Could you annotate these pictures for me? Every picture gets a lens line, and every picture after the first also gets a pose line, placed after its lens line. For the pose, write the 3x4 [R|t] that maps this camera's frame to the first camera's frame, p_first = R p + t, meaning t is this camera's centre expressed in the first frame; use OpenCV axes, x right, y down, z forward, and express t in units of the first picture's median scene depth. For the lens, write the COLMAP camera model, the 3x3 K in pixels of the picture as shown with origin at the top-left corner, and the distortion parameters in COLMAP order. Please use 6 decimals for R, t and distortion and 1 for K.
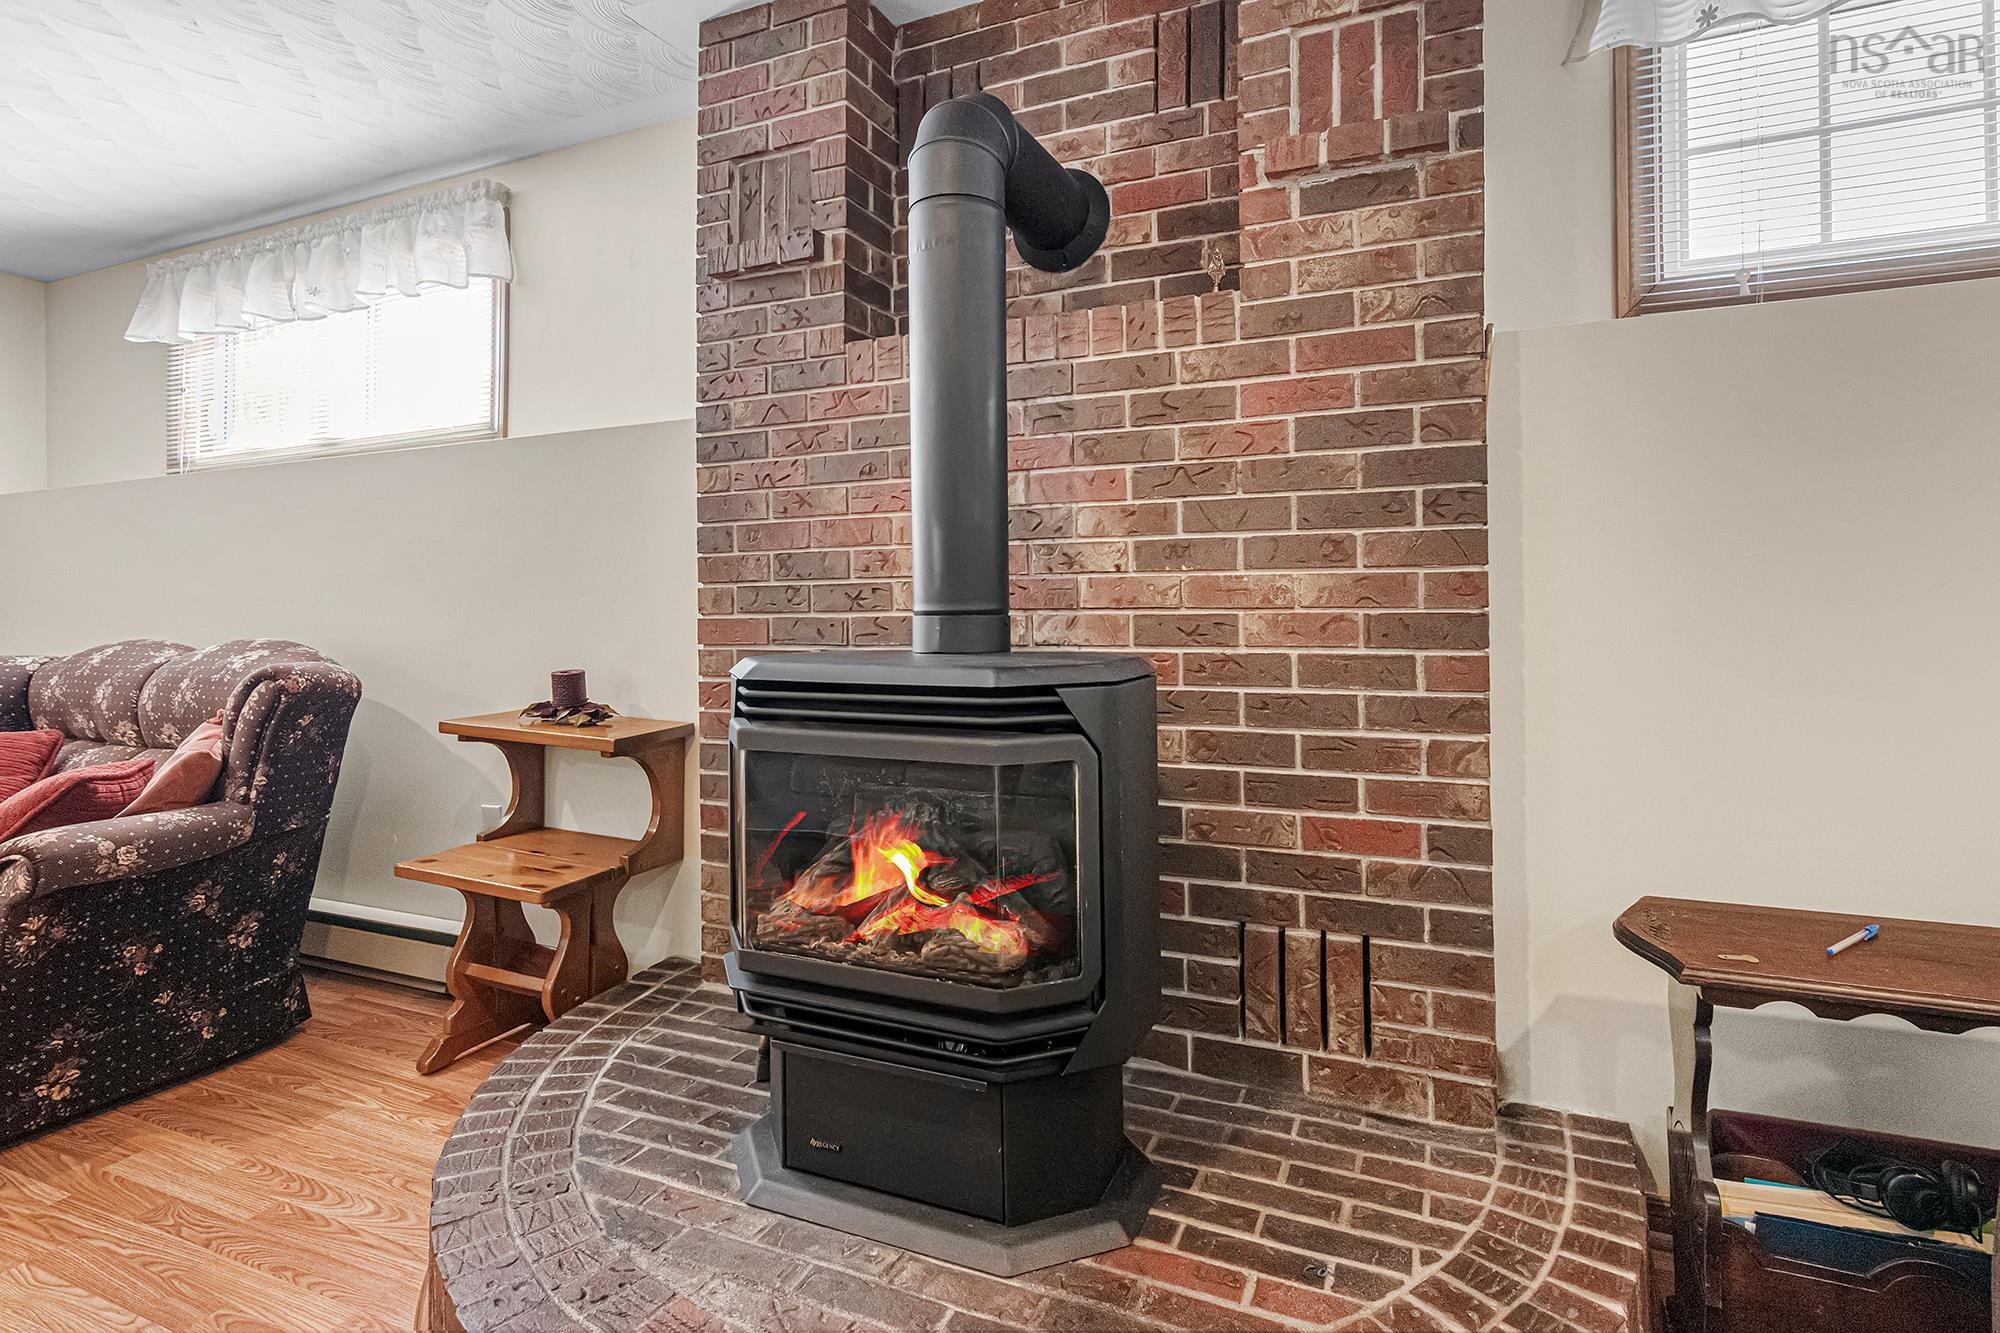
lens RADIAL K [[1006.4, 0, 984.7], [0, 1006.4, 563.6], [0, 0, 1]] dist [-0.000624, 0.007418]
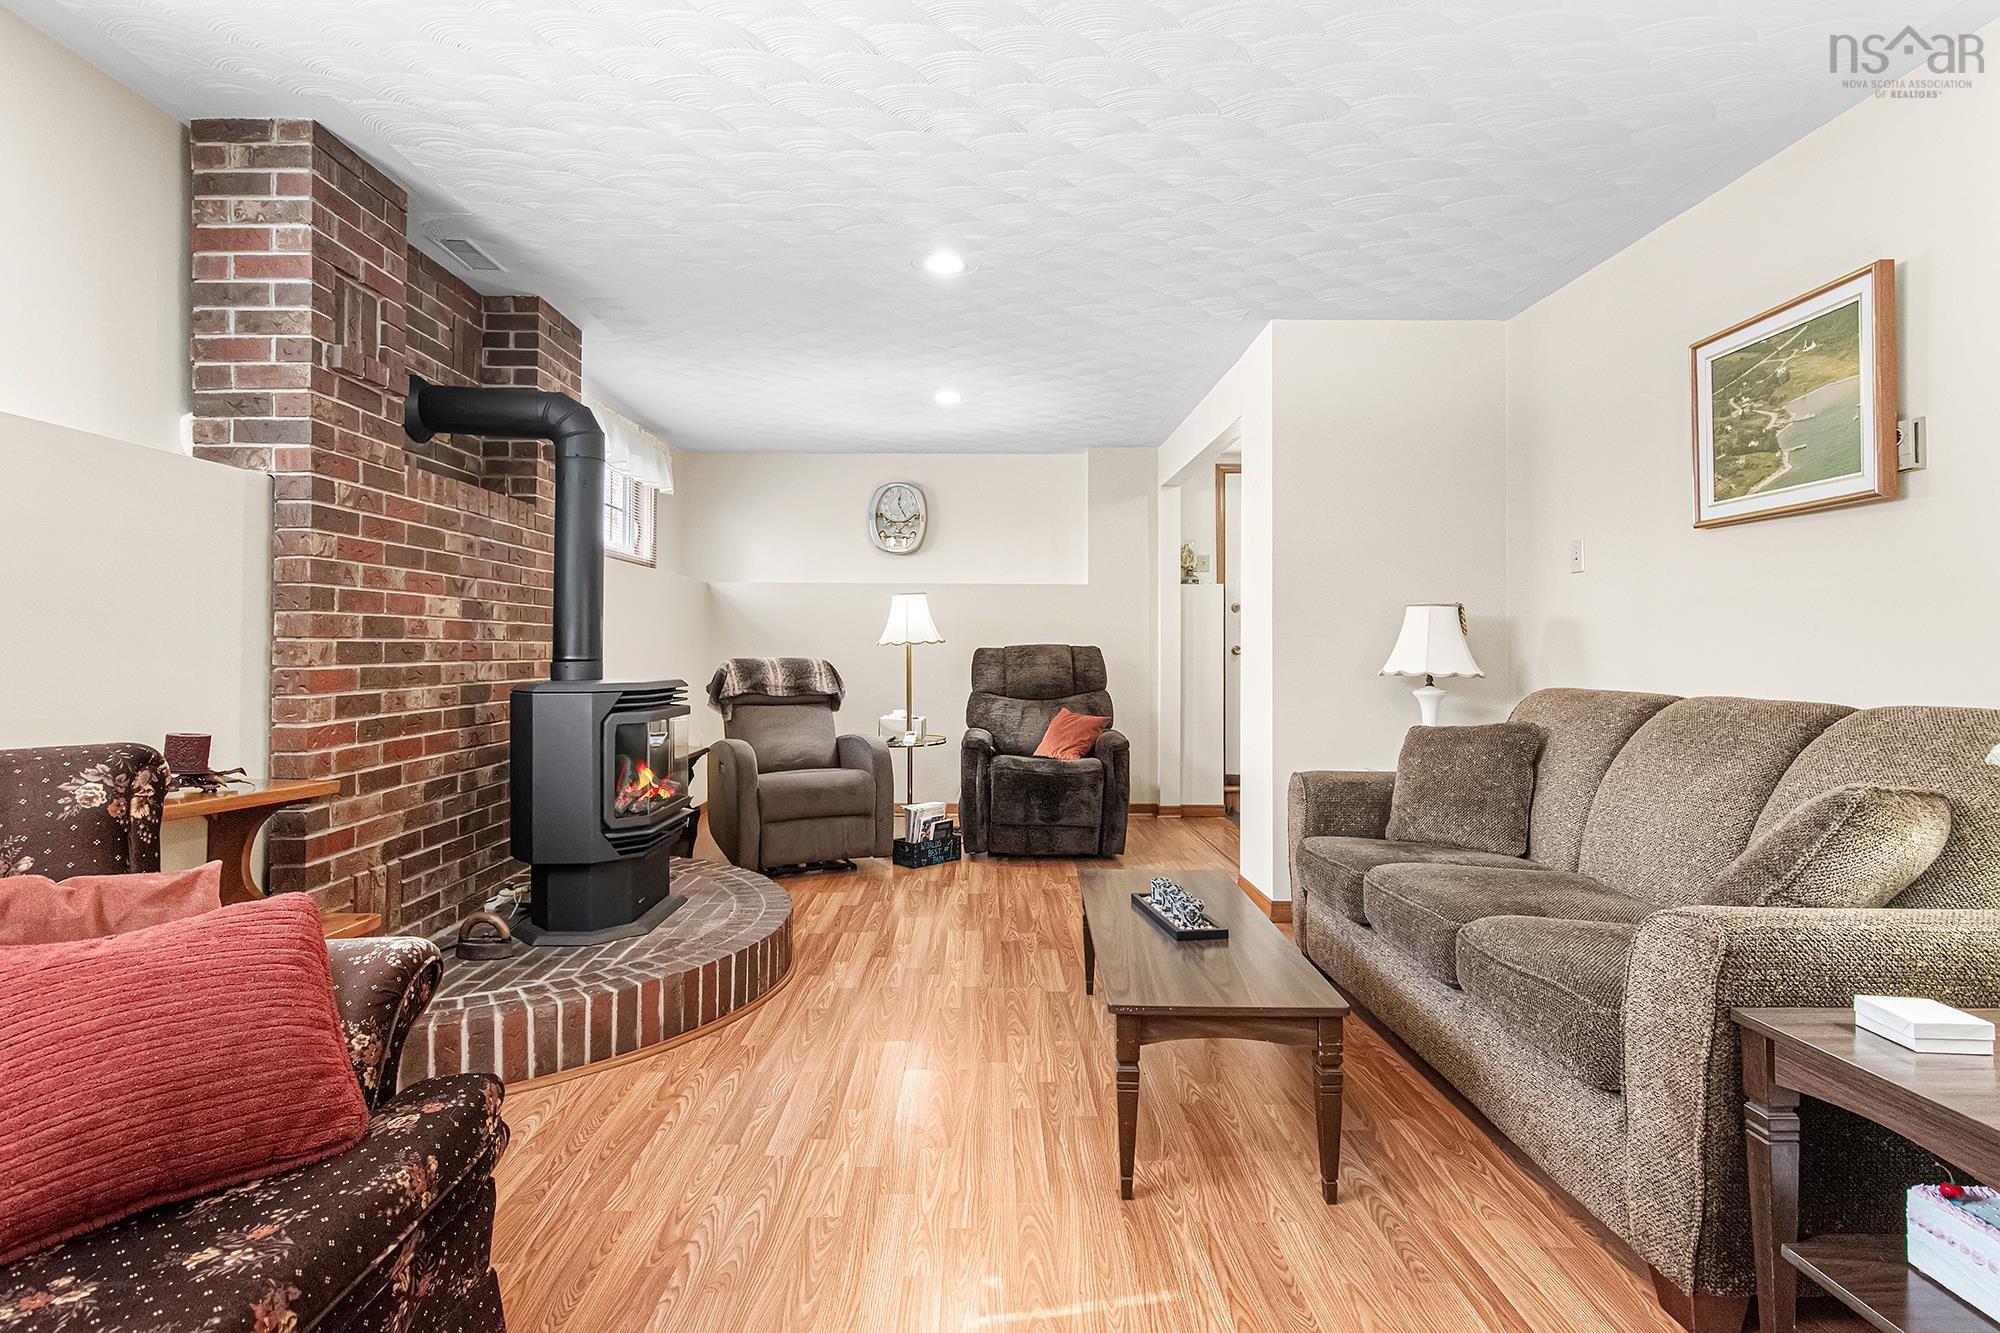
lens RADIAL K [[1006.4, 0, 1002.0], [0, 1006.4, 649.9], [0, 0, 1]] dist [-0.000624, 0.007418]
pose [[-0.435784, 0.011554, 0.899977, -2.001246], [-0.032742, 0.999052, -0.028680, 0.051183], [-0.899456, -0.041965, -0.434992, 1.016960]]
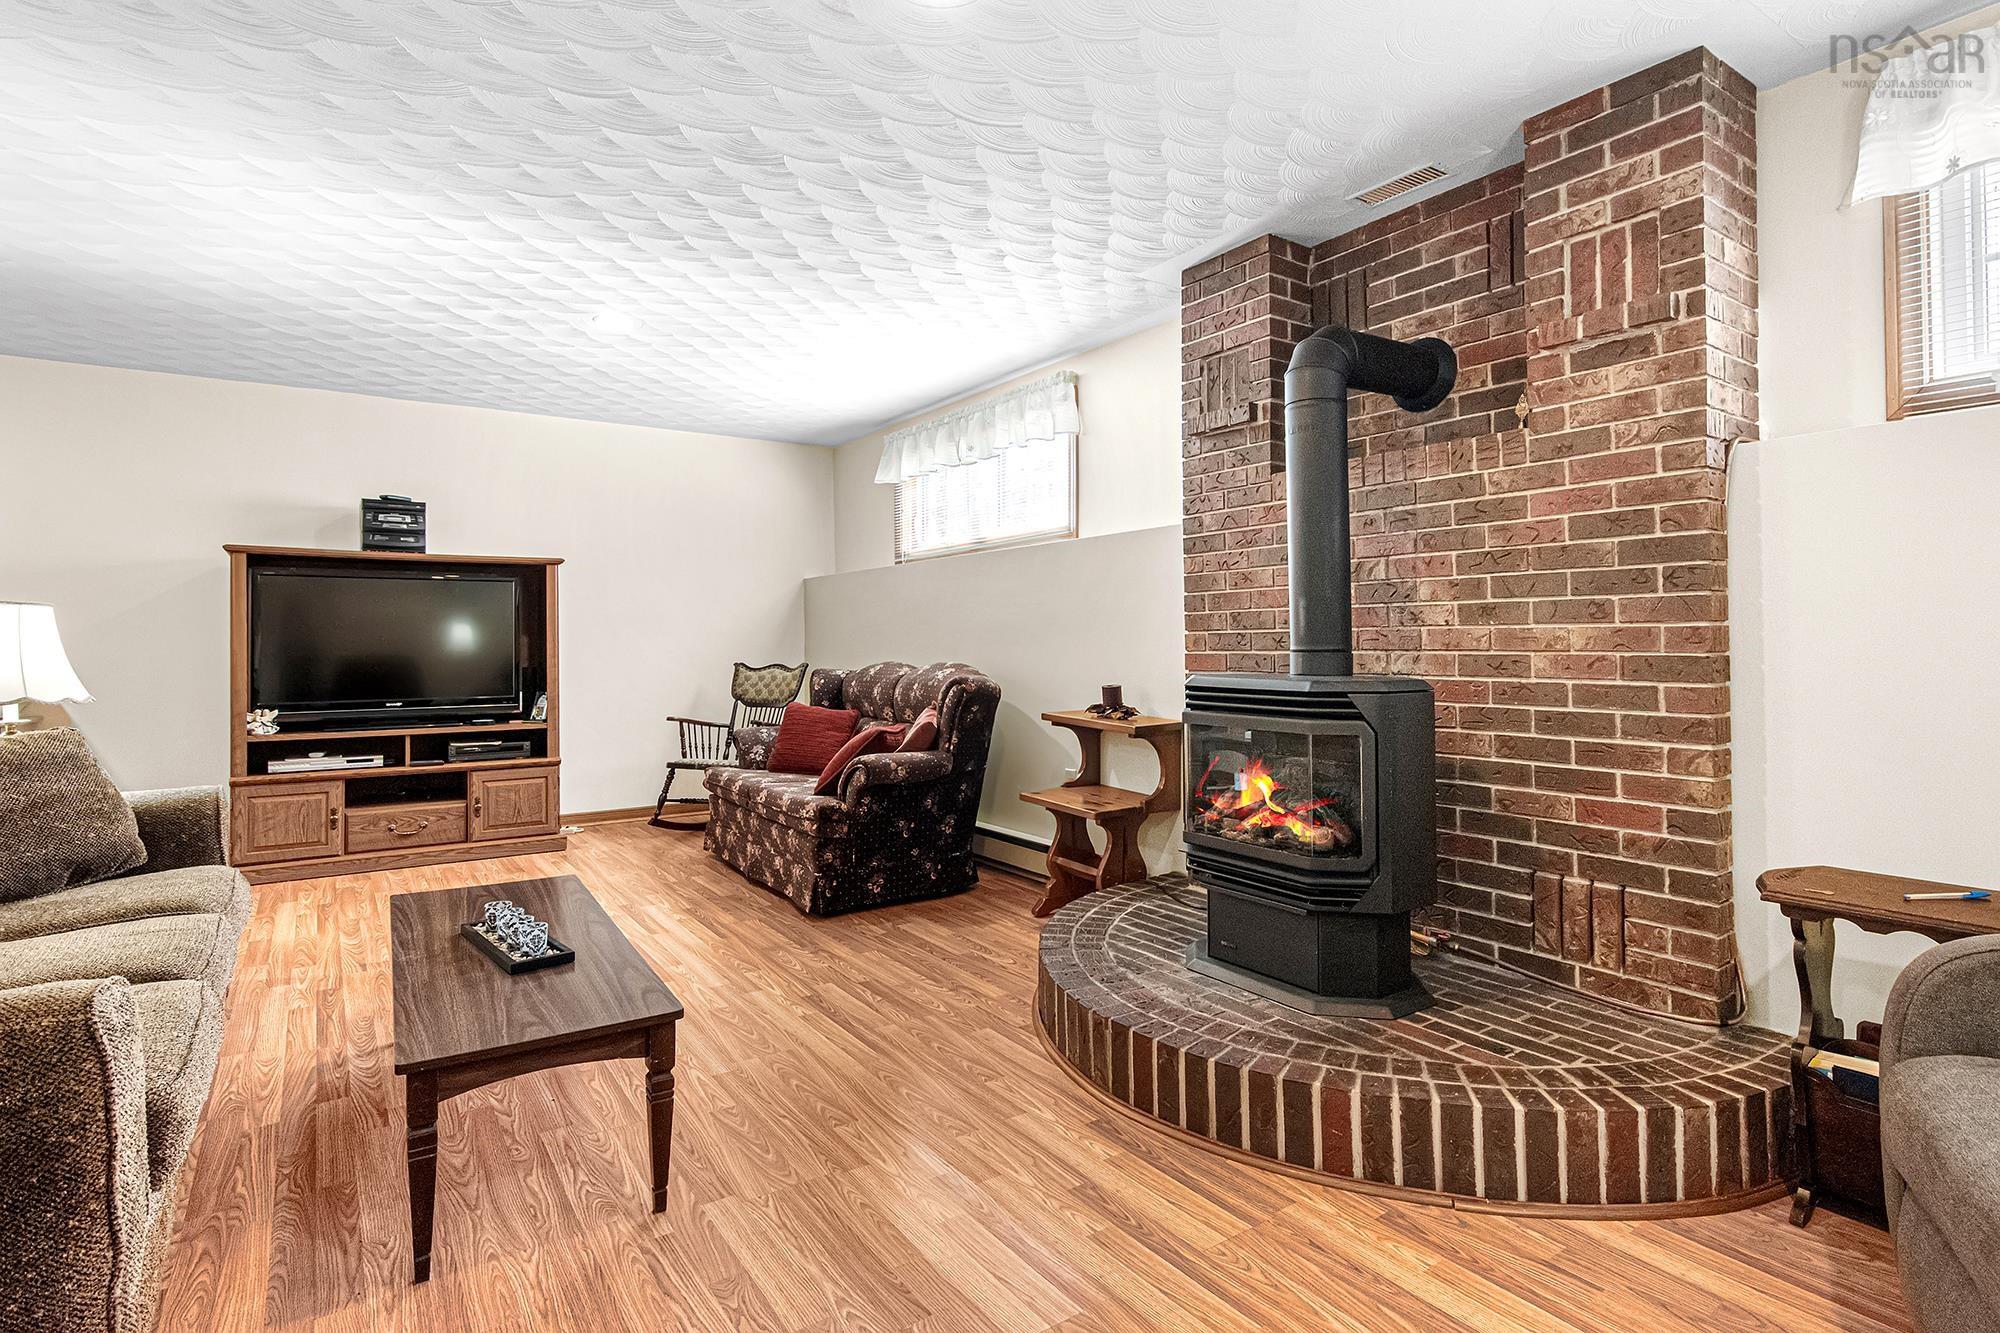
lens RADIAL K [[1006.4, 0, 1011.0], [0, 1006.4, 629.3], [0, 0, 1]] dist [-0.000624, 0.007418]
pose [[0.861956, 0.000319, -0.506984, 0.339741], [0.013355, 0.999638, 0.023336, -0.029070], [0.506808, -0.026886, 0.861640, -0.597227]]
